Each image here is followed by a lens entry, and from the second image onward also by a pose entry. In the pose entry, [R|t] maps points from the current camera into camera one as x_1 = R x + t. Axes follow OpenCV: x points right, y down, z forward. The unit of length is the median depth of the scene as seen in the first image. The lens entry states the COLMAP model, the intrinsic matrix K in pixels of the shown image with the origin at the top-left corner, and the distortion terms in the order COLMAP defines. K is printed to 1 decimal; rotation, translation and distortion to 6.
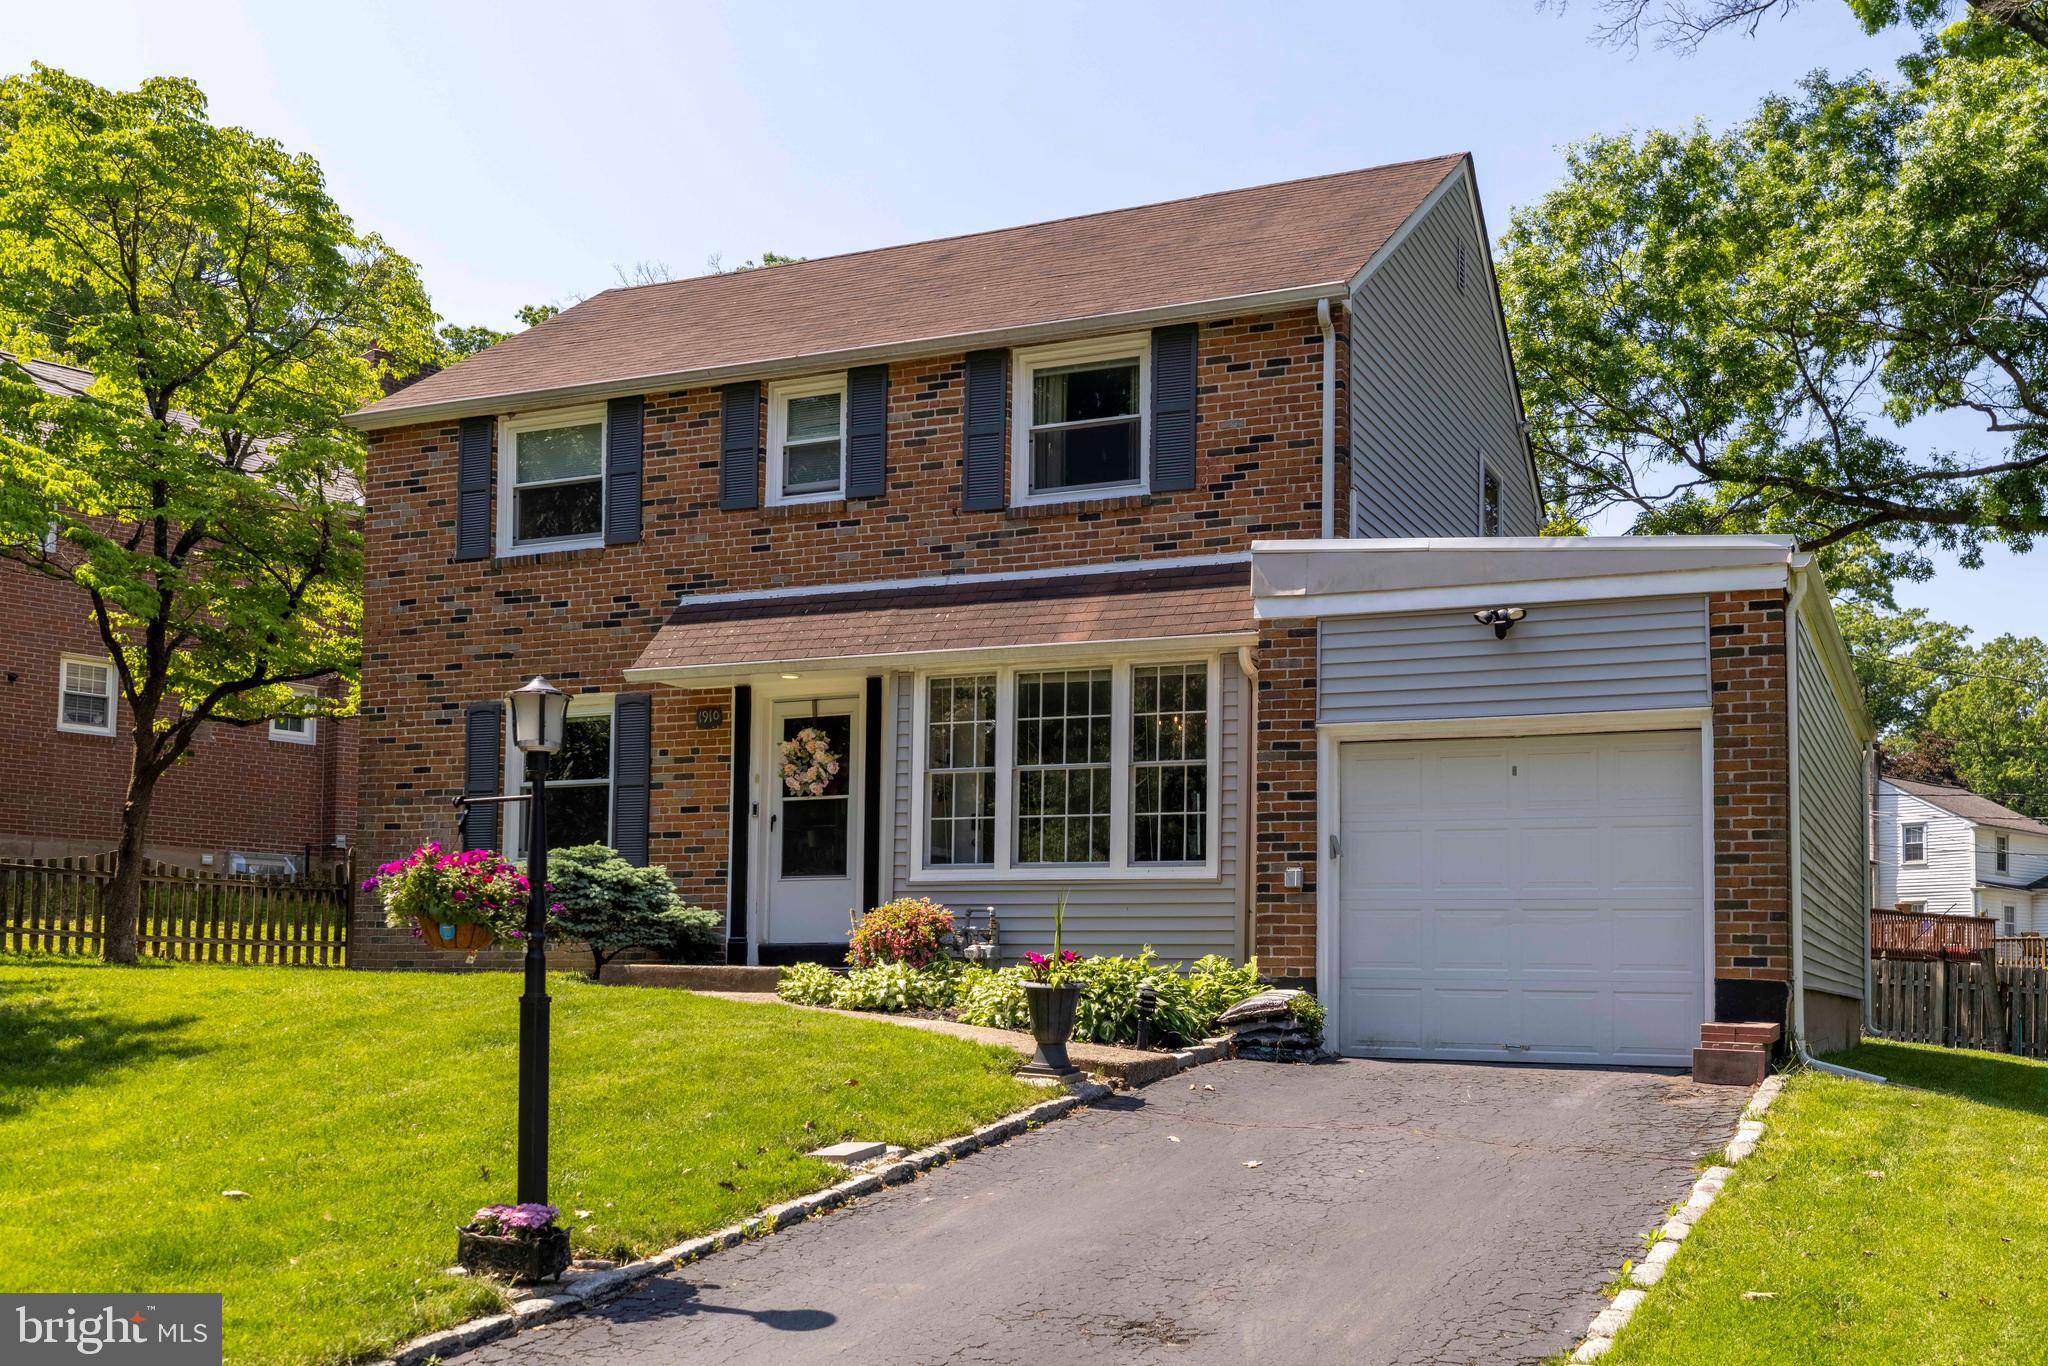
lens RADIAL K [[2027.2, 0, 1037.9], [0, 2027.2, 870.4], [0, 0, 1]] dist [-0.003318, 0.000000]
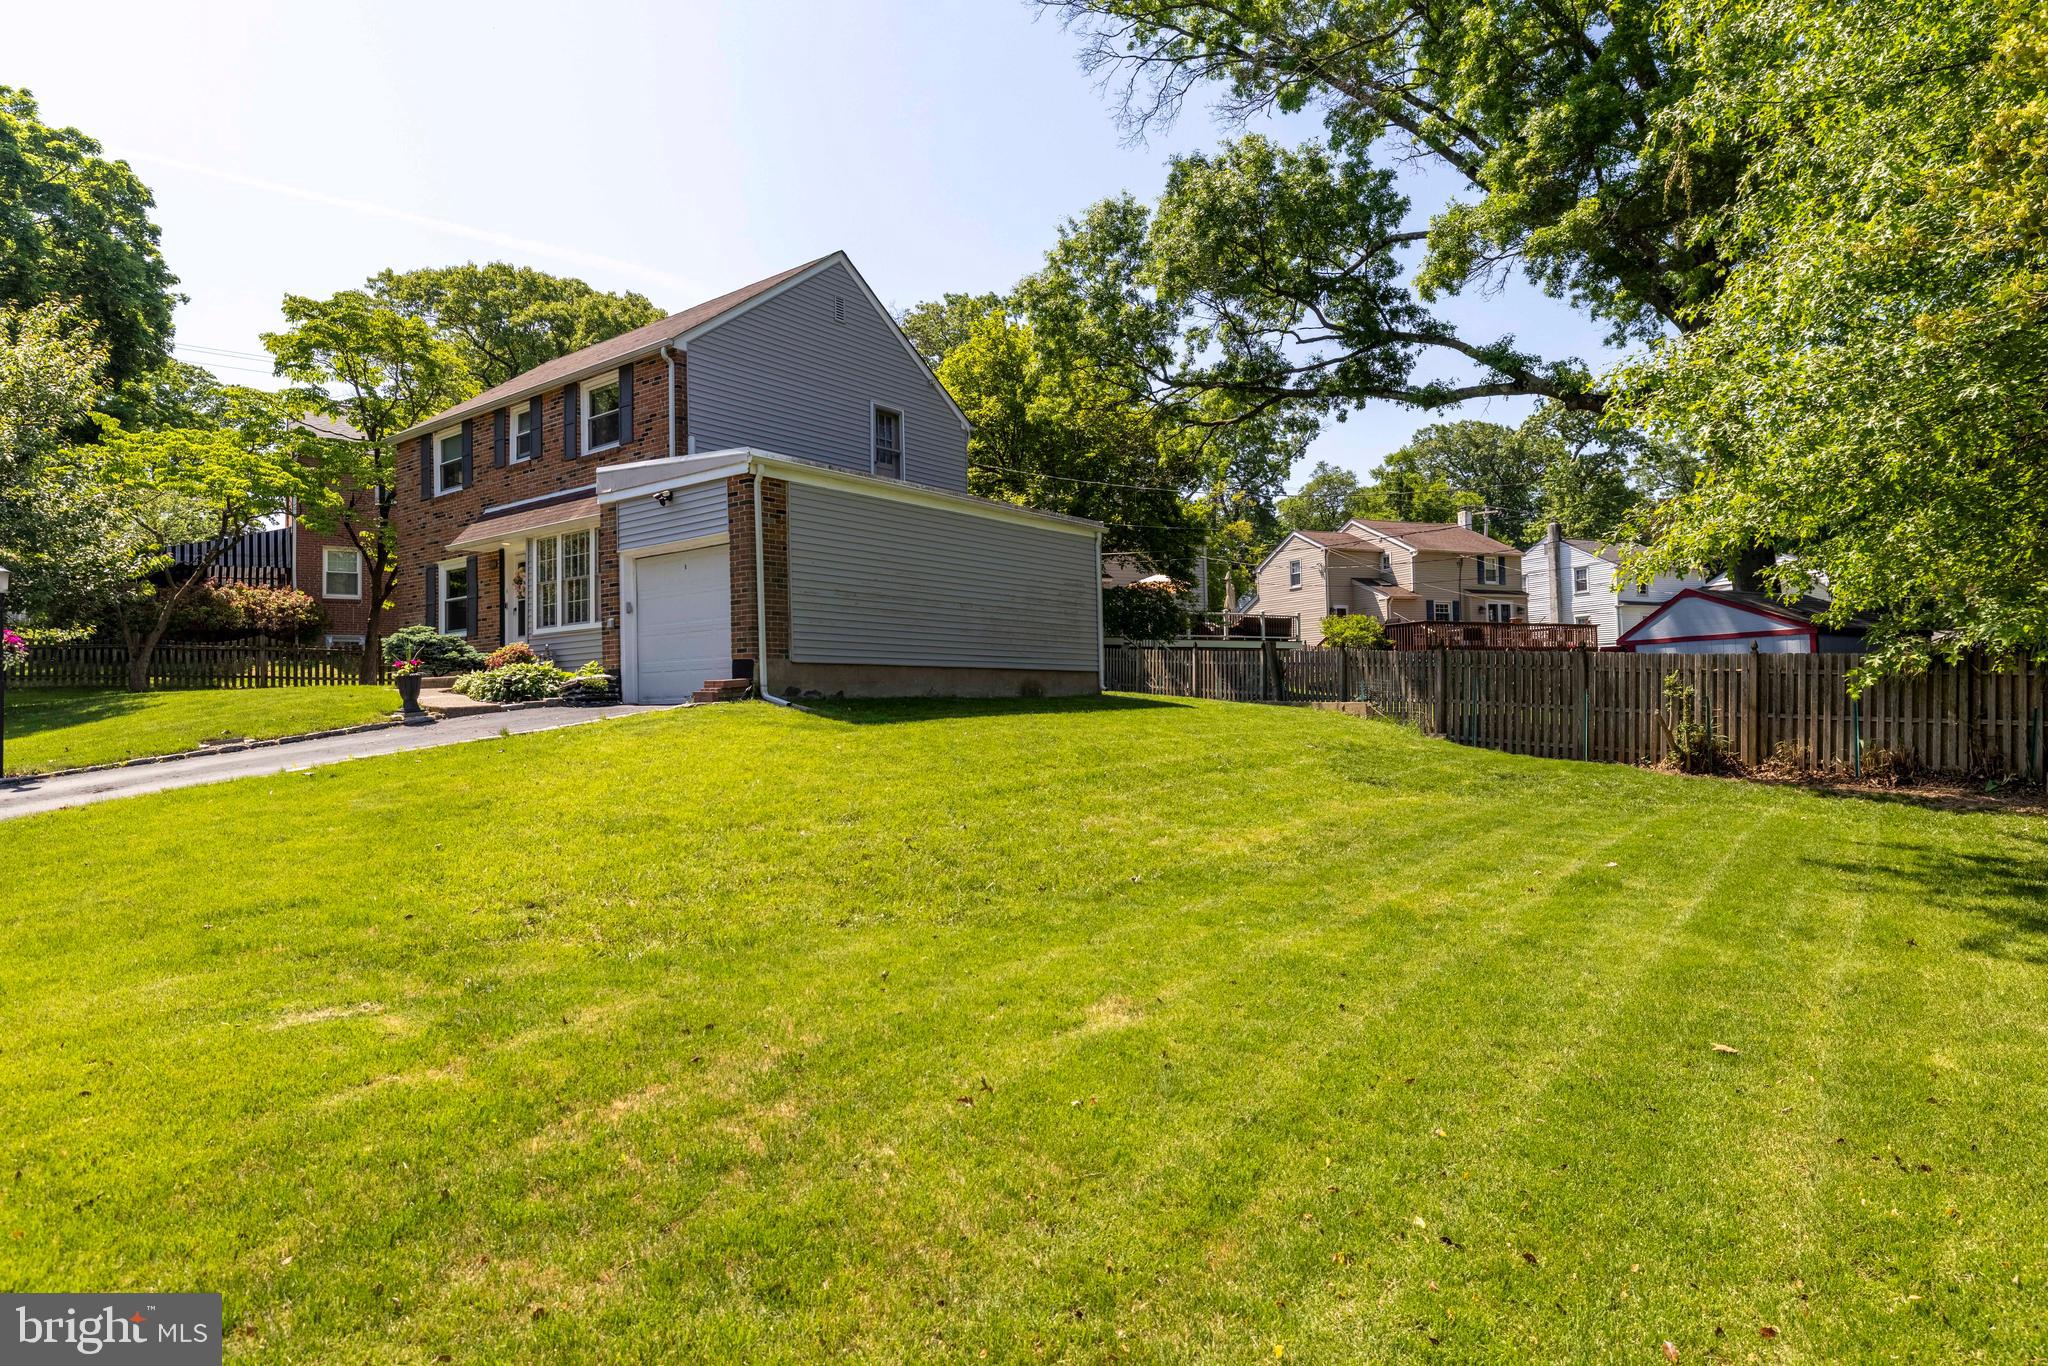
lens RADIAL K [[1208.5, 0, 1017.1], [0, 1208.5, 663.9], [0, 0, 1]] dist [0.005656, -0.000368]
pose [[0.960686, -0.046623, -0.273693, 0.811065], [0.052674, 0.998502, 0.014797, 0.046246], [0.272593, -0.028631, 0.961703, -0.114218]]
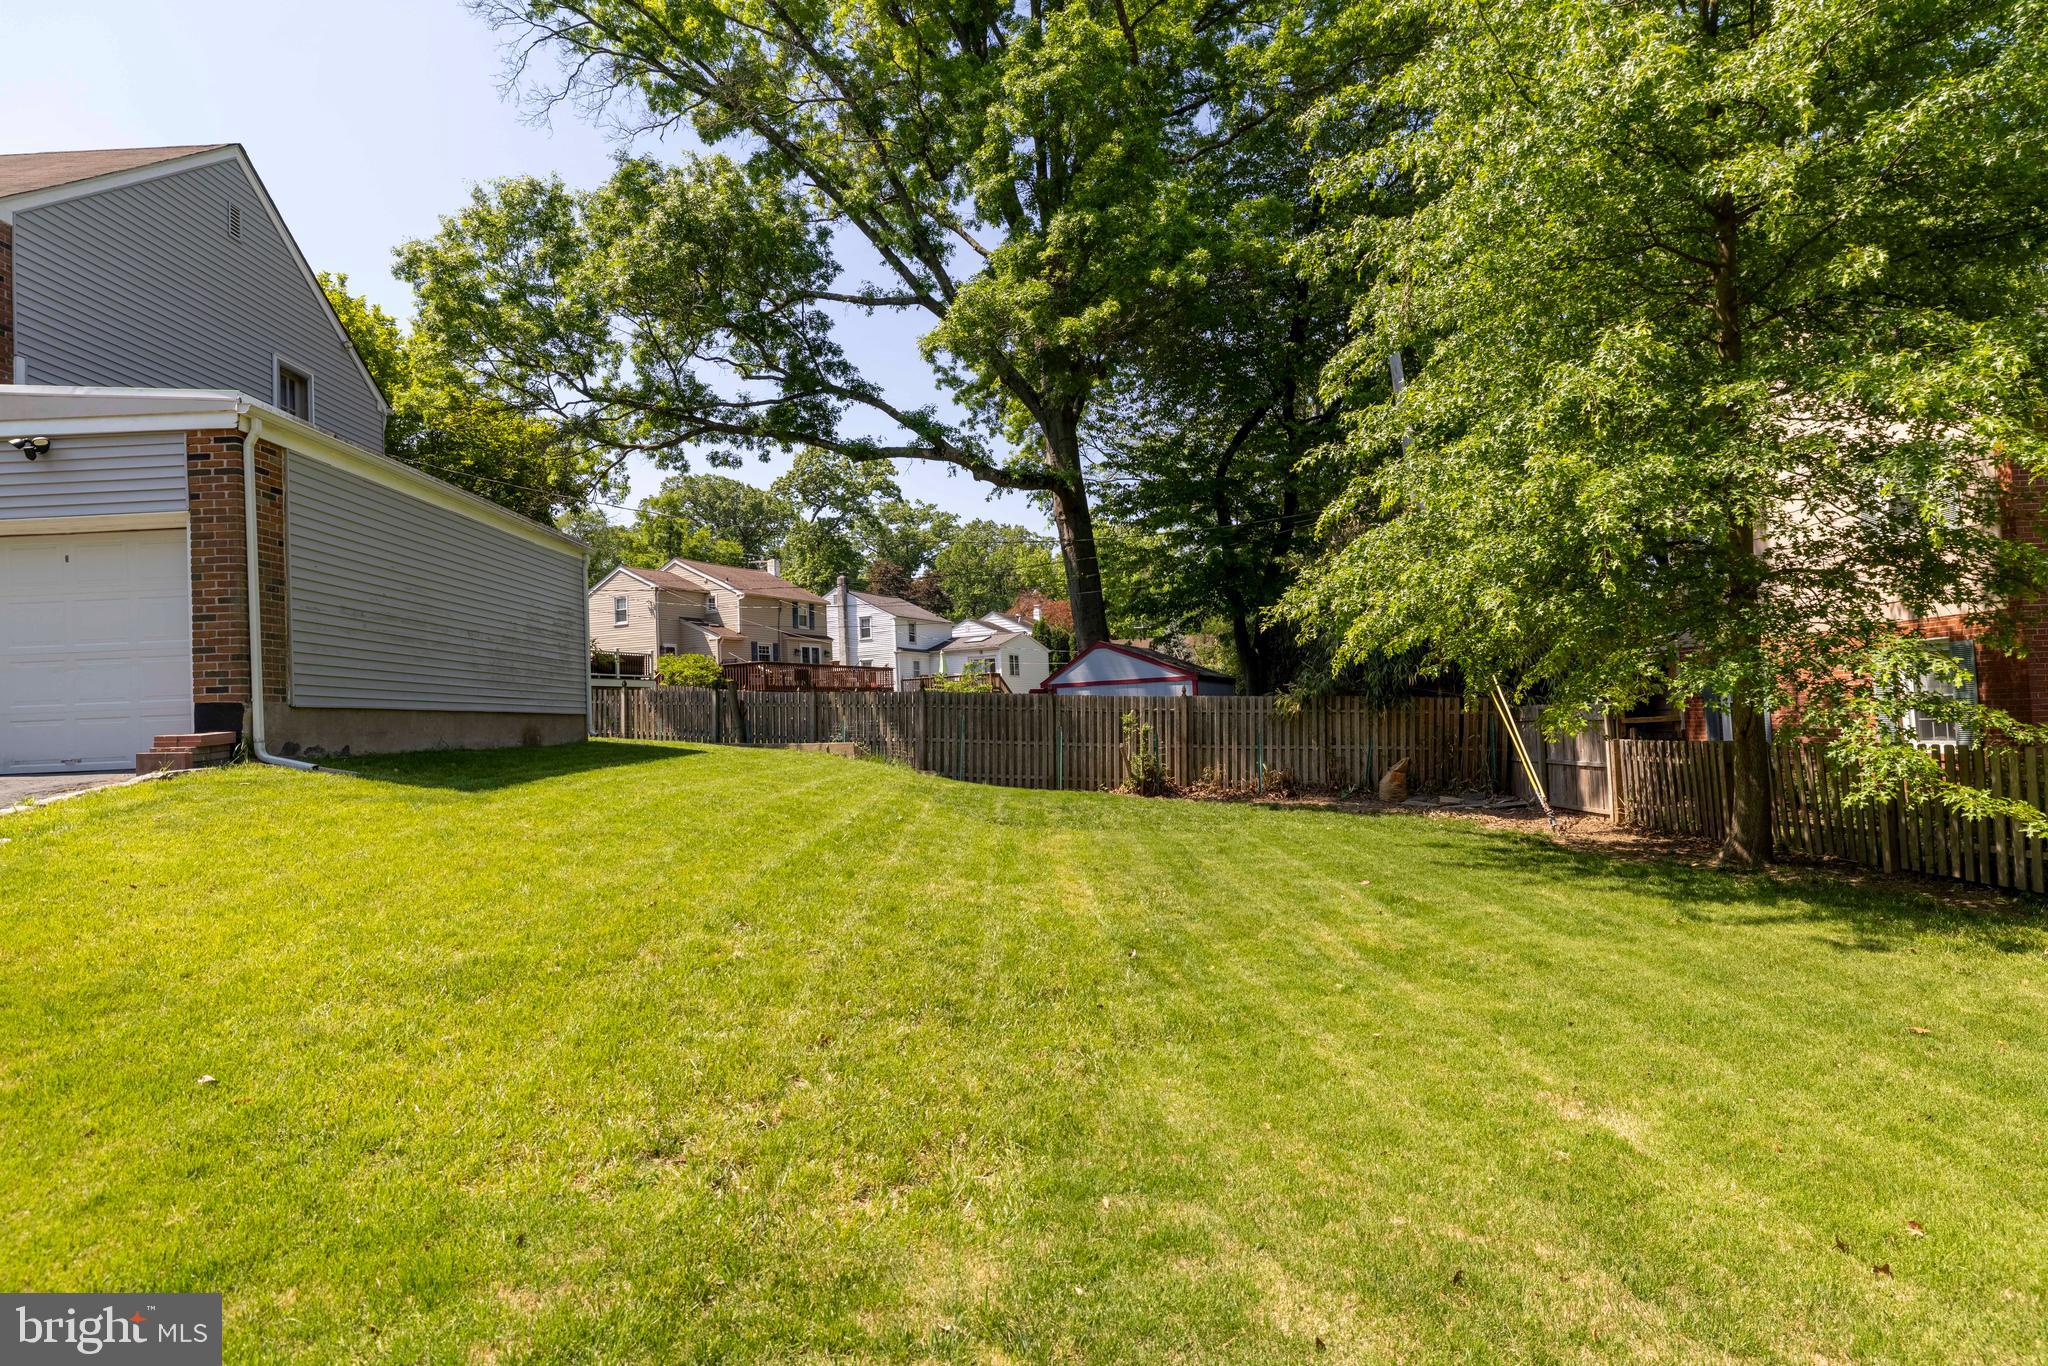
lens RADIAL K [[1146.7, 0, 1014.3], [0, 1146.7, 671.7], [0, 0, 1]] dist [0.006109, -0.005954]
pose [[0.917382, -0.037320, 0.396254, 0.454956], [0.031967, 0.999287, 0.020106, 0.028309], [-0.396721, -0.005777, 0.917921, 0.030938]]
